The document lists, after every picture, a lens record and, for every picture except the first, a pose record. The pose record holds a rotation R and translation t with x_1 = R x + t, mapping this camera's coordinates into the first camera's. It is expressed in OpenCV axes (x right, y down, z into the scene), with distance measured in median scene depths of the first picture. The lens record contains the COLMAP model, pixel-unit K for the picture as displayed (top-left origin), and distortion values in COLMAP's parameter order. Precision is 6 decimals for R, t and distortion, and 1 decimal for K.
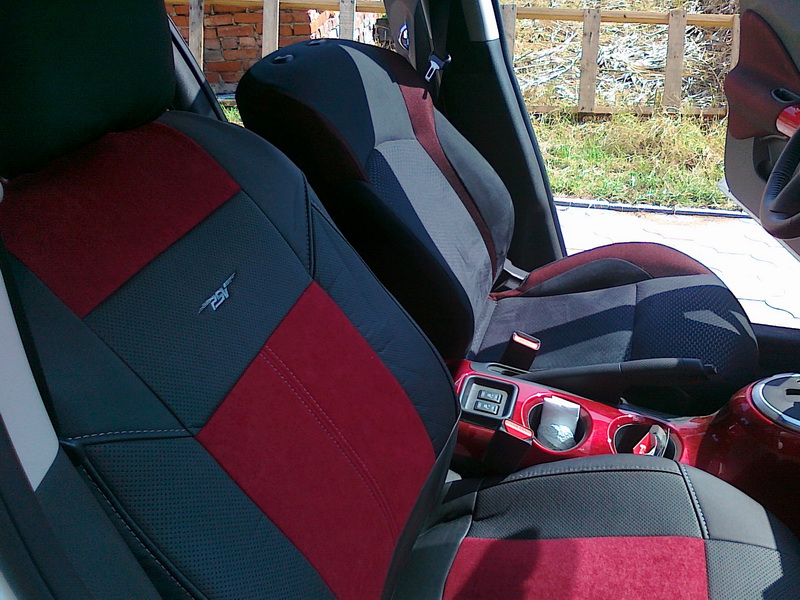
lens RADIAL K [[710.2, 0, 401.1], [0, 710.2, 300.2], [0, 0, 1]] dist [0.000303, -0.012470]
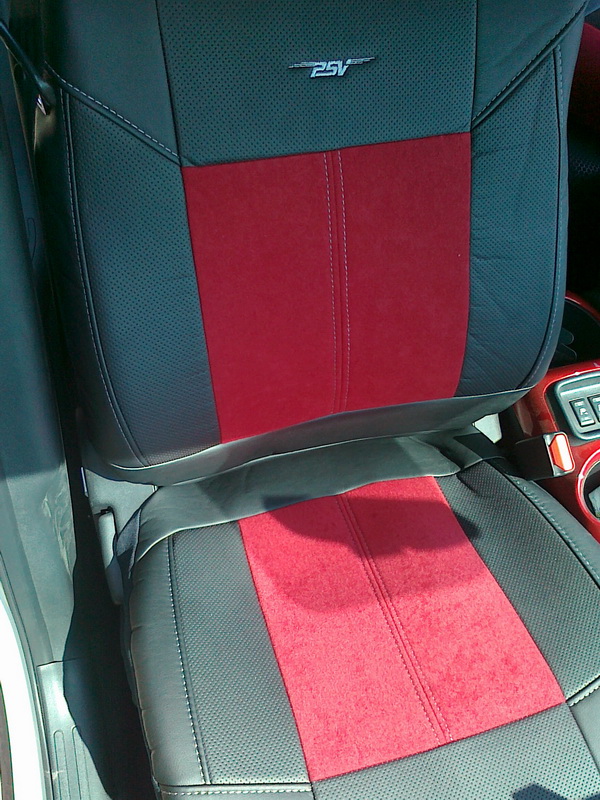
lens RADIAL K [[710.2, 0, 300.4], [0, 710.2, 398.2], [0, 0, 1]] dist [0.000303, -0.012470]
pose [[0.551100, 0.765852, -0.331299, 0.236619], [-0.554178, 0.632747, 0.540850, -0.146379], [0.623839, -0.114464, 0.773125, 0.191755]]
